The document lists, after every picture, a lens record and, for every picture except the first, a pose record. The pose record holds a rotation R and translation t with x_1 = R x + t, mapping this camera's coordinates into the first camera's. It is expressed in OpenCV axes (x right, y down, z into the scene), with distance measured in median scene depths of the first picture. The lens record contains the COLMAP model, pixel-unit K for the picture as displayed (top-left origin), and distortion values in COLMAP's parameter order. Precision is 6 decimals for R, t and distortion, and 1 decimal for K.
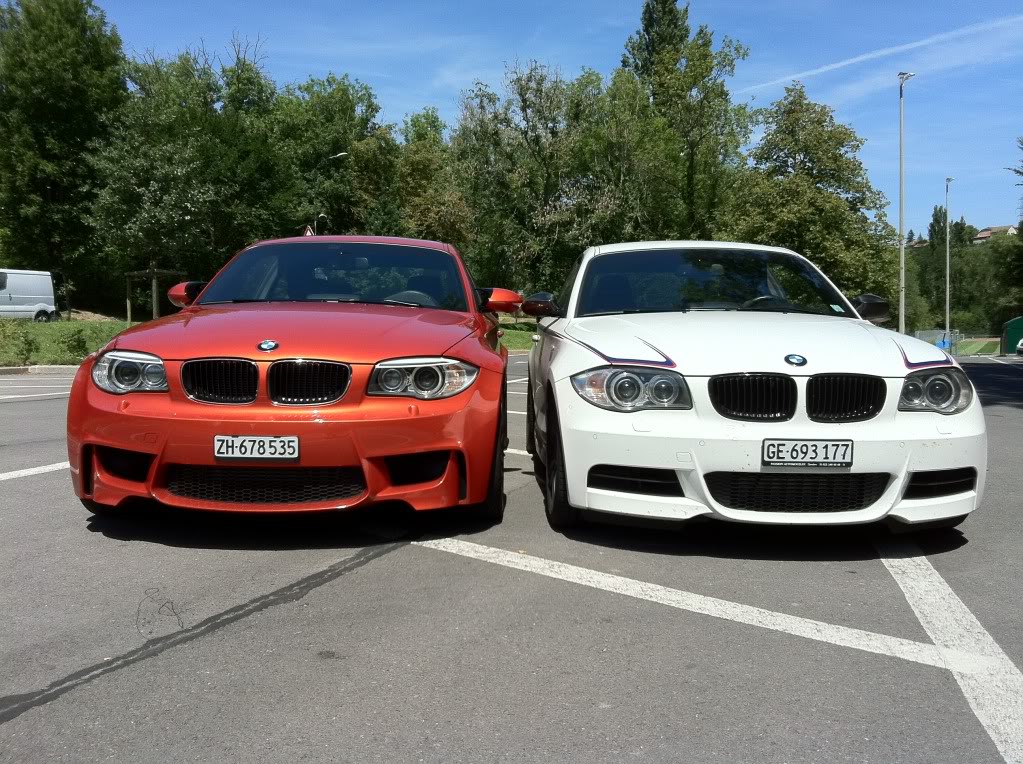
lens RADIAL K [[956.1, 0, 511.5], [0, 956.1, 382.0], [0, 0, 1]] dist [0.085401, -0.193107]
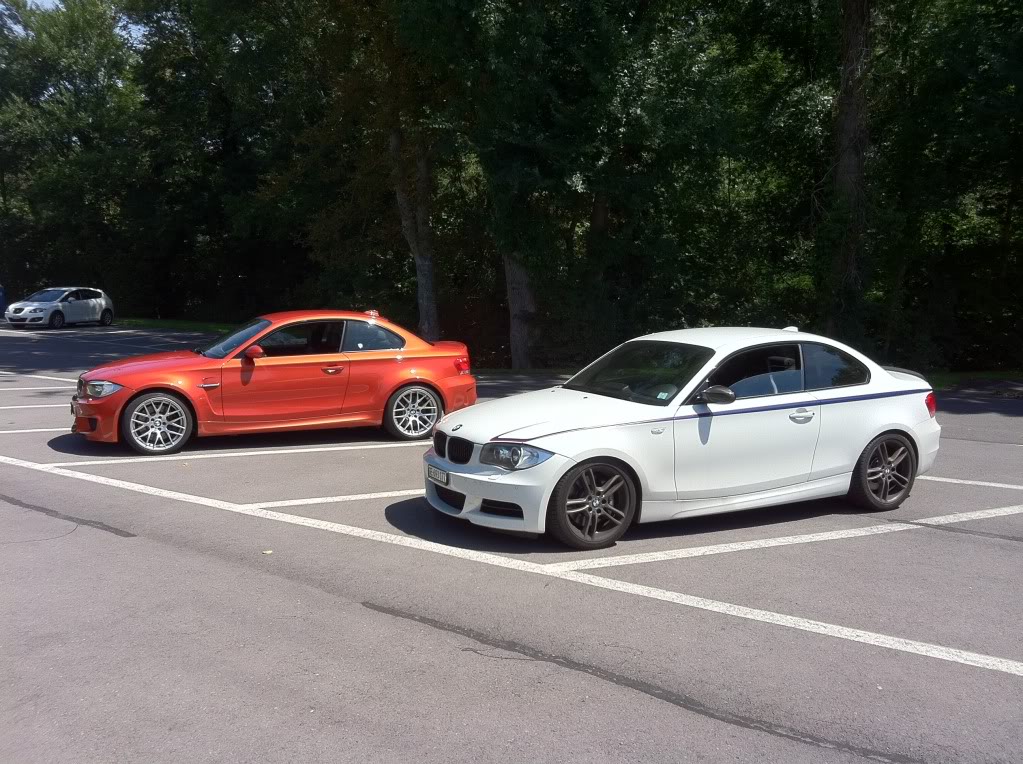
lens RADIAL K [[946.7, 0, 520.8], [0, 946.7, 387.4], [0, 0, 1]] dist [0.037042, -0.104285]
pose [[0.337289, -0.104789, 0.935551, -0.187001], [0.038448, 0.994490, 0.097529, -0.027330], [-0.940616, 0.003075, 0.339459, 0.101112]]
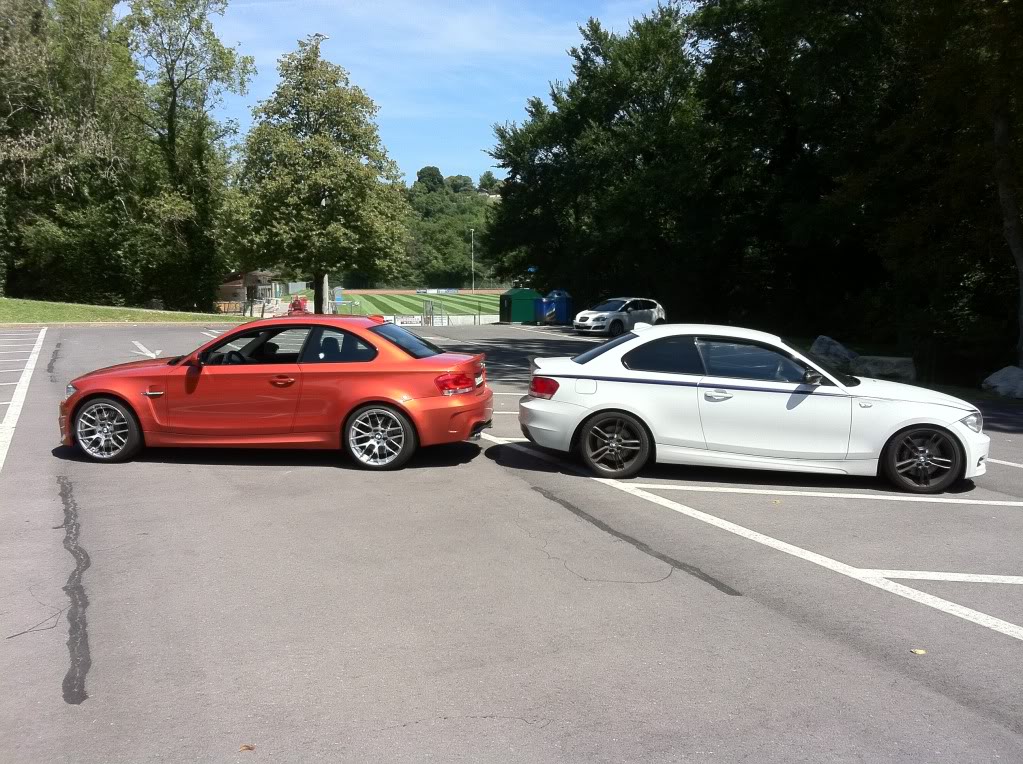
lens RADIAL K [[946.7, 0, 520.8], [0, 946.7, 387.4], [0, 0, 1]] dist [0.037042, -0.104285]
pose [[0.774127, -0.057939, 0.630373, -0.166327], [0.018322, 0.997436, 0.069176, -0.028545], [-0.632765, -0.042002, 0.773204, 0.138059]]
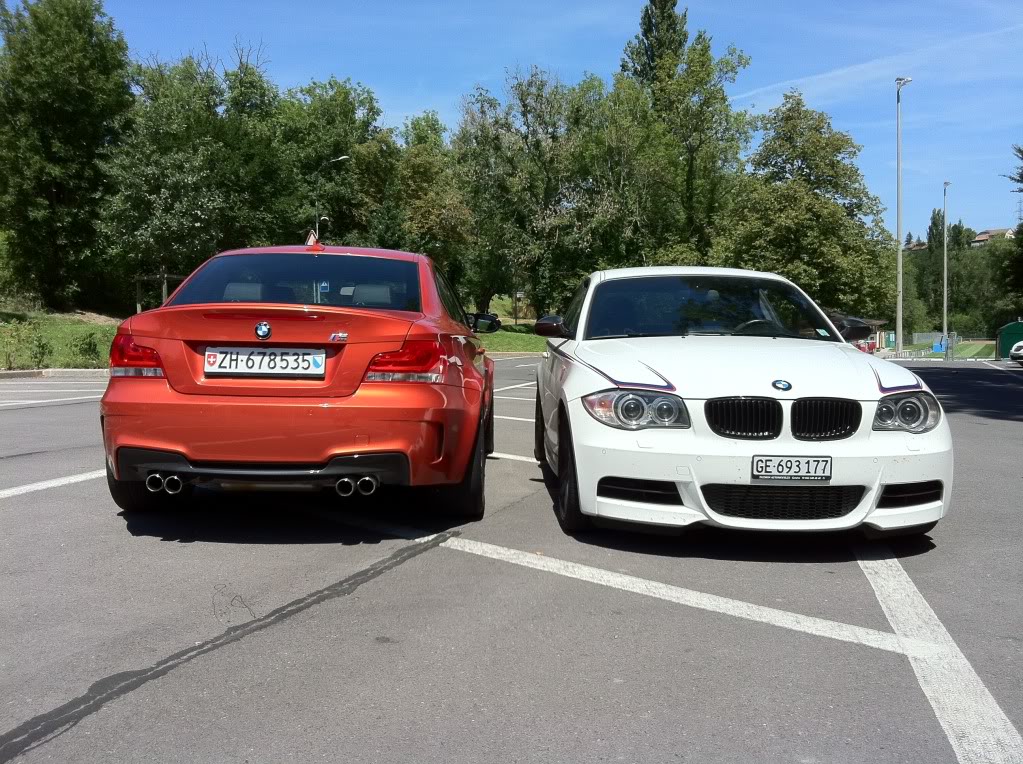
lens RADIAL K [[956.1, 0, 511.5], [0, 956.1, 382.0], [0, 0, 1]] dist [0.085401, -0.193107]
pose [[0.999990, 0.004129, 0.001988, -0.002047], [-0.004128, 0.999991, -0.000693, -0.001978], [-0.001991, 0.000685, 0.999998, -0.010641]]
